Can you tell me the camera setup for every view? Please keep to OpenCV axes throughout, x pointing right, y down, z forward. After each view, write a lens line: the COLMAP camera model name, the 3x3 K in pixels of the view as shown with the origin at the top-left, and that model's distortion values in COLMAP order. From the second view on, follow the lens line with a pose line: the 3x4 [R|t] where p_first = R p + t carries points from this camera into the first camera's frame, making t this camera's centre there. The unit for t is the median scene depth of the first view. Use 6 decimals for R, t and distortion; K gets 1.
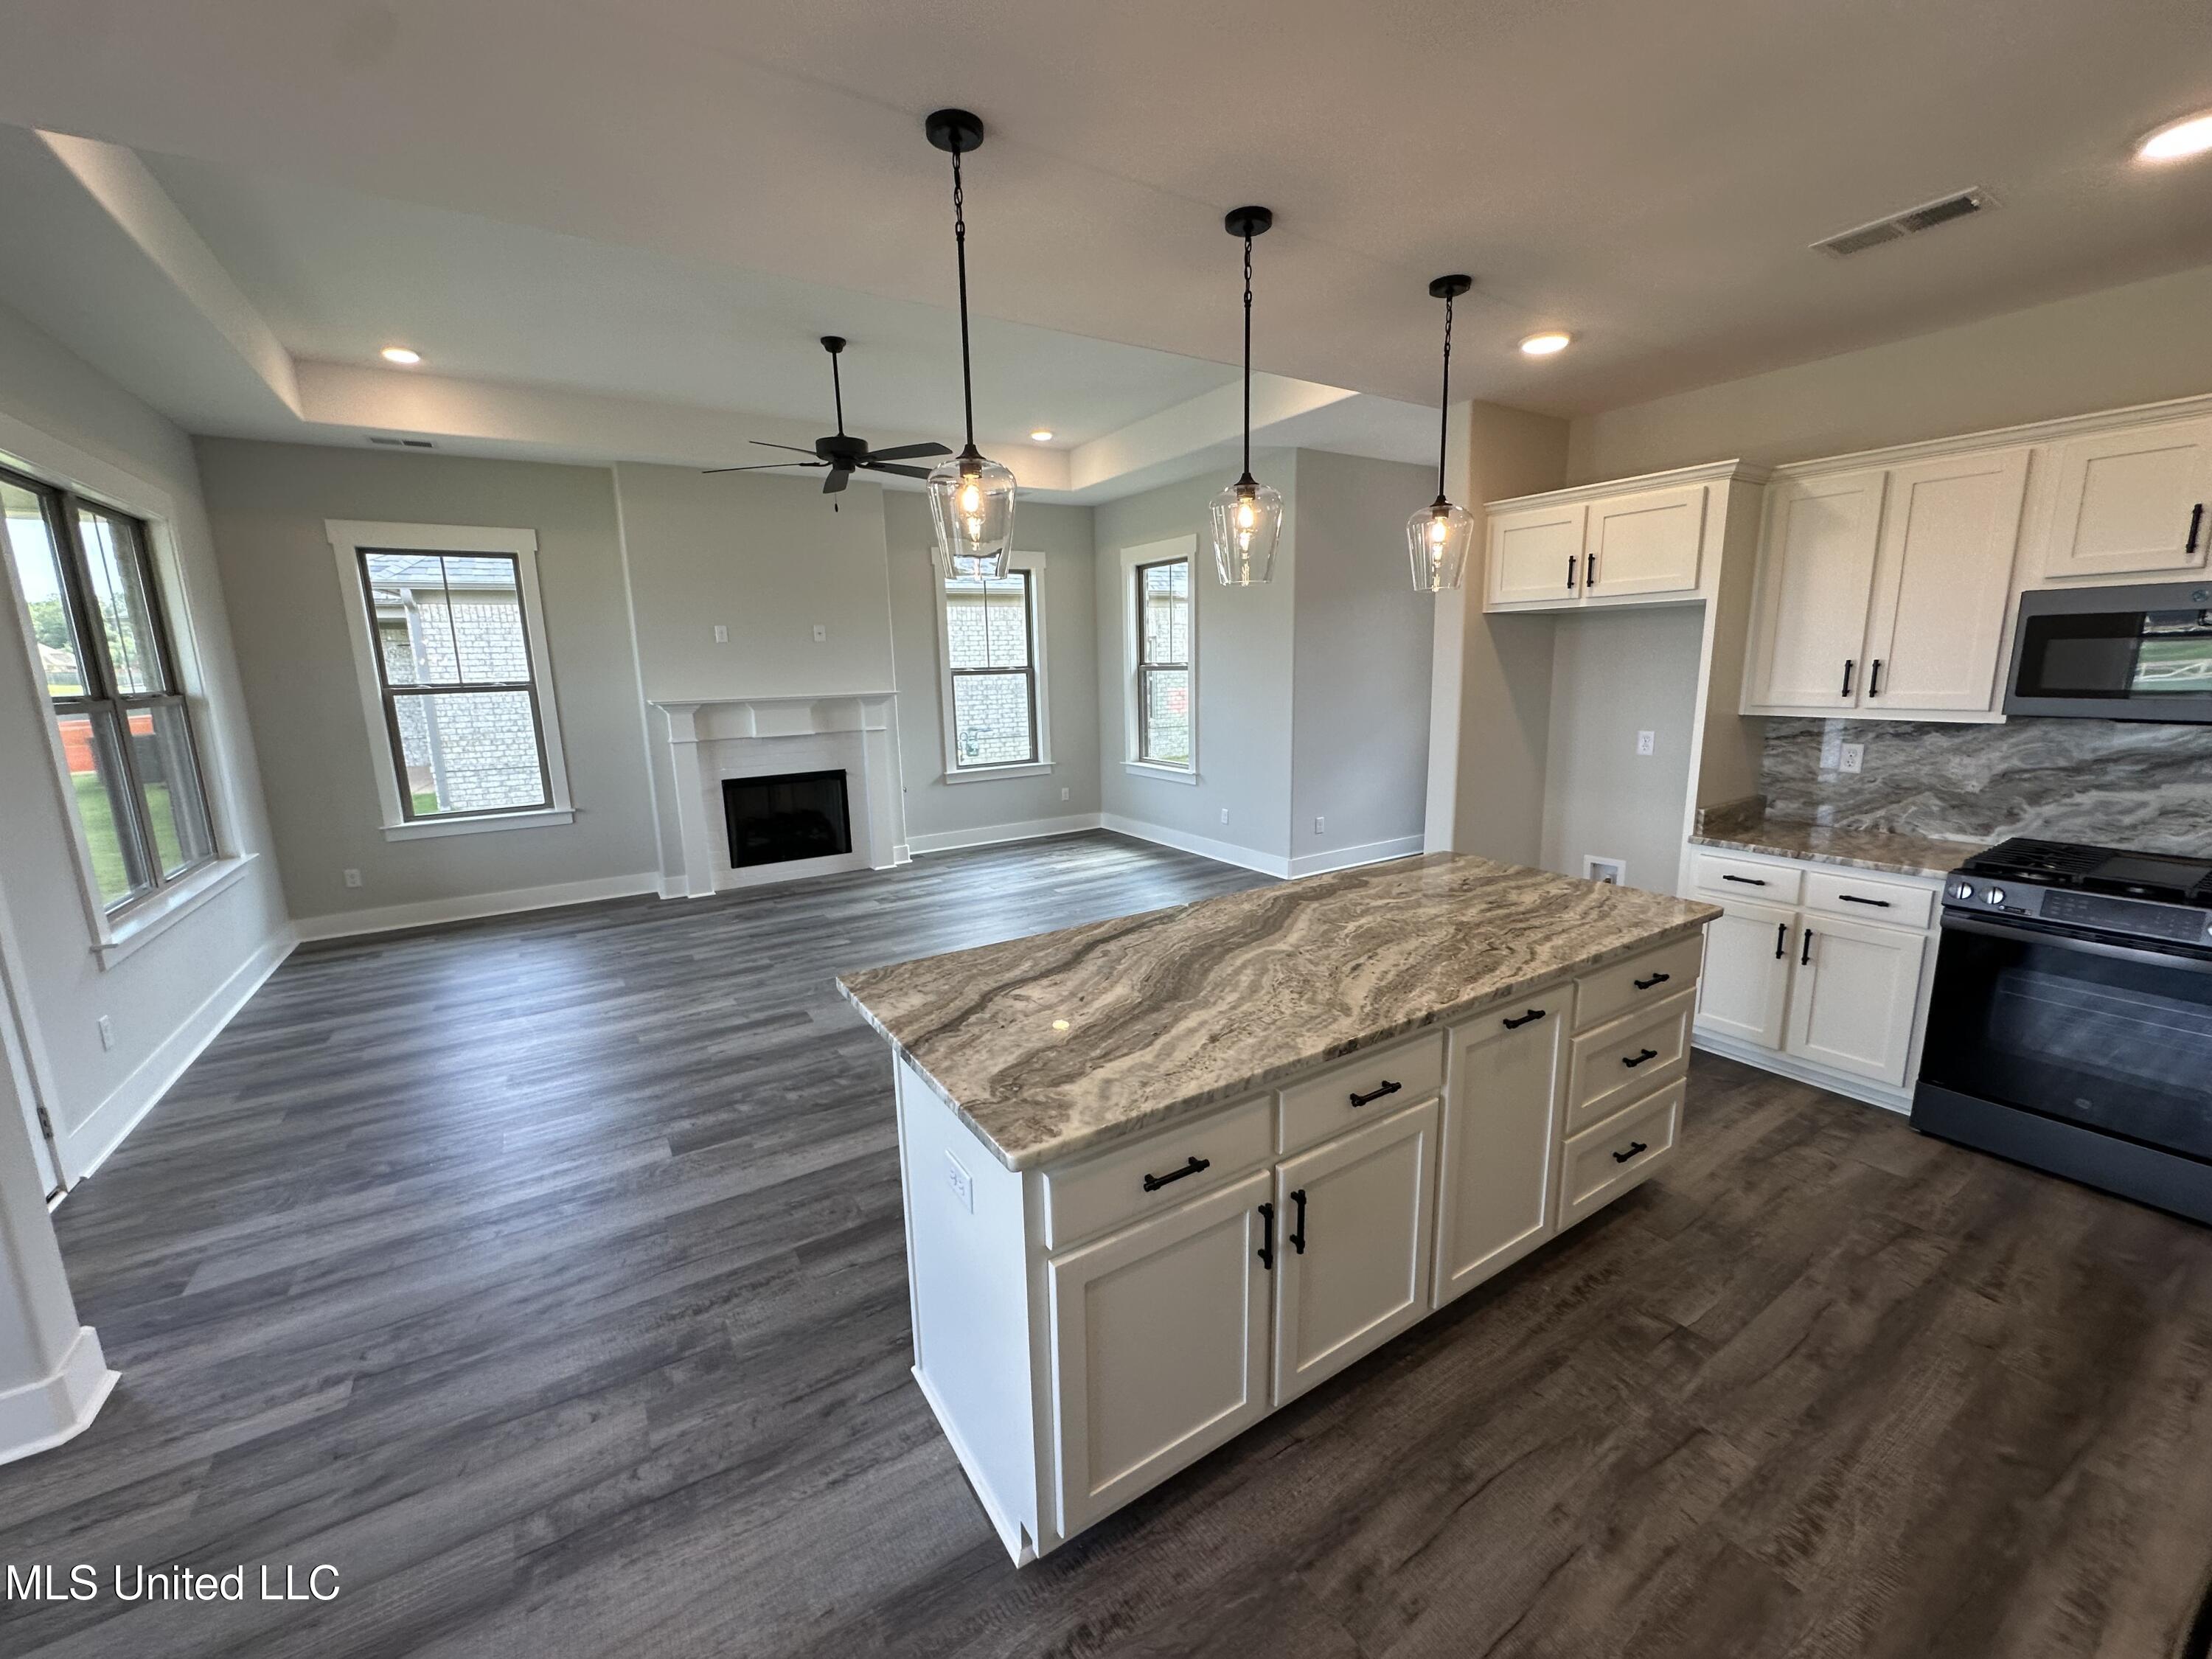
lens RADIAL K [[881.6, 0, 1106.0], [0, 881.6, 829.5], [0, 0, 1]] dist [-0.001186, 0.000026]
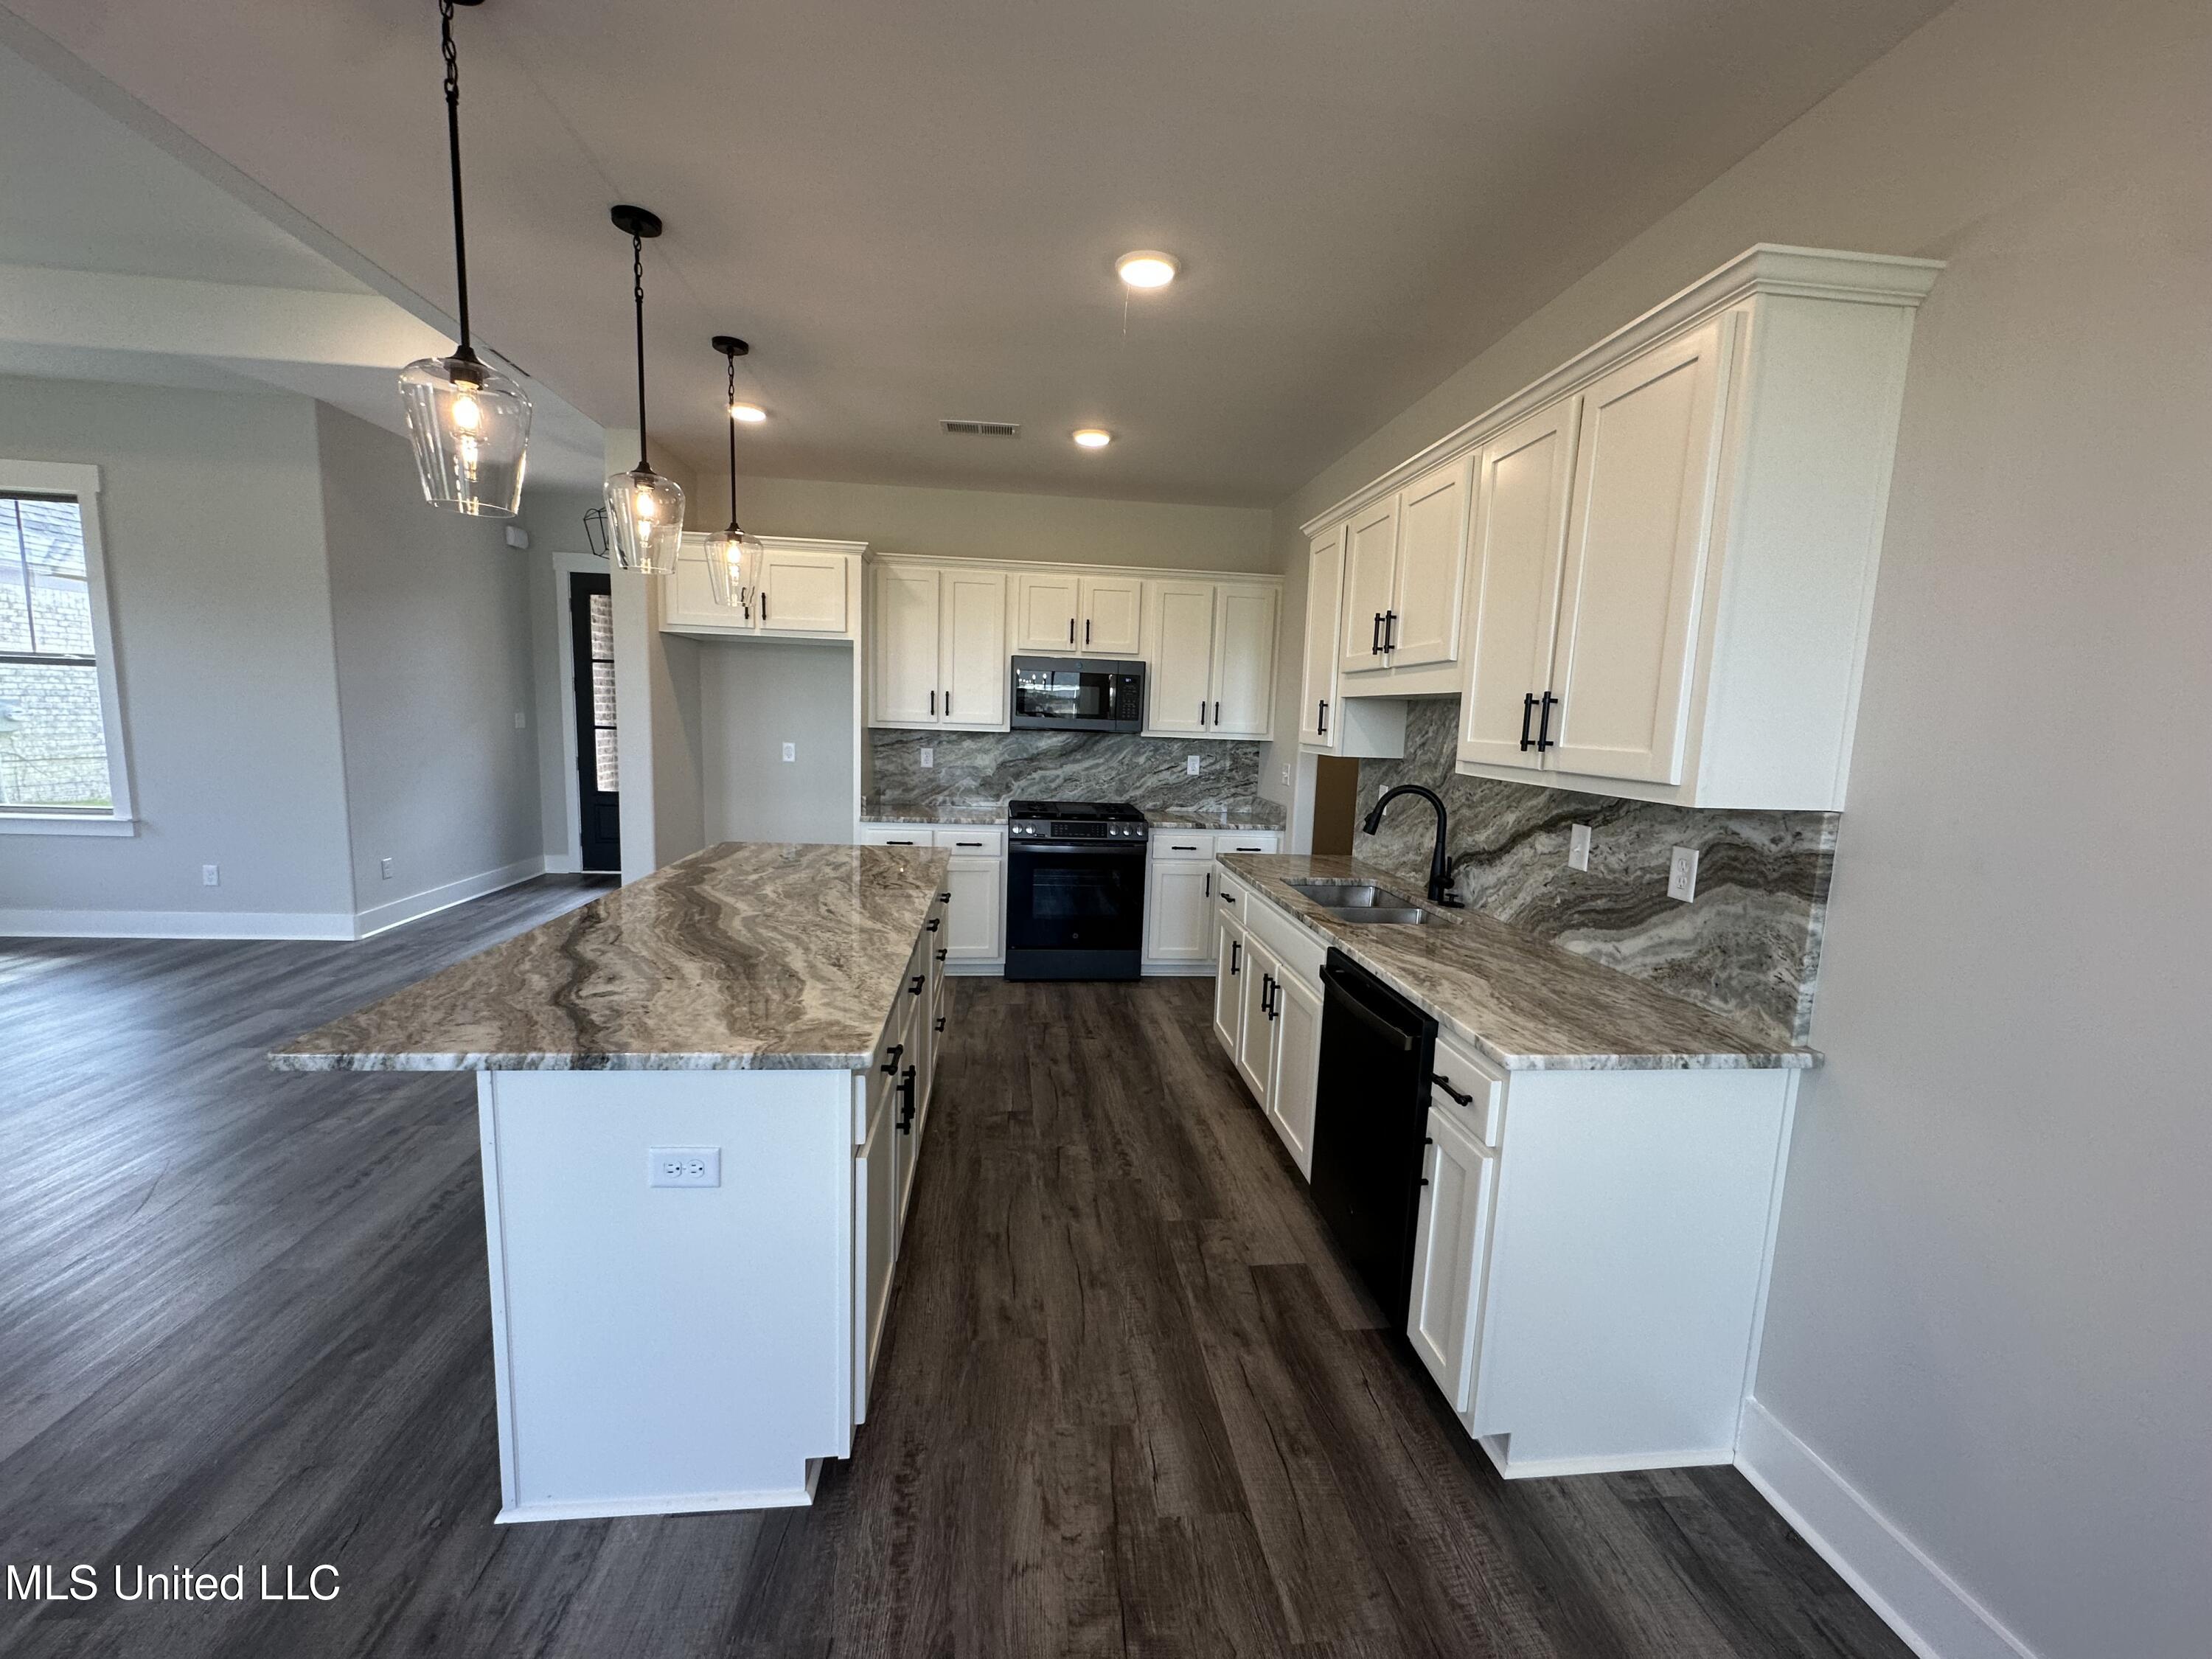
lens RADIAL K [[883.3, 0, 1106.0], [0, 883.3, 829.5], [0, 0, 1]] dist [-0.002242, 0.000468]
pose [[0.437928, -0.079158, 0.895518, -0.358062], [0.122762, 0.992051, 0.027658, 0.034475], [-0.890589, 0.097824, 0.444164, 0.074307]]
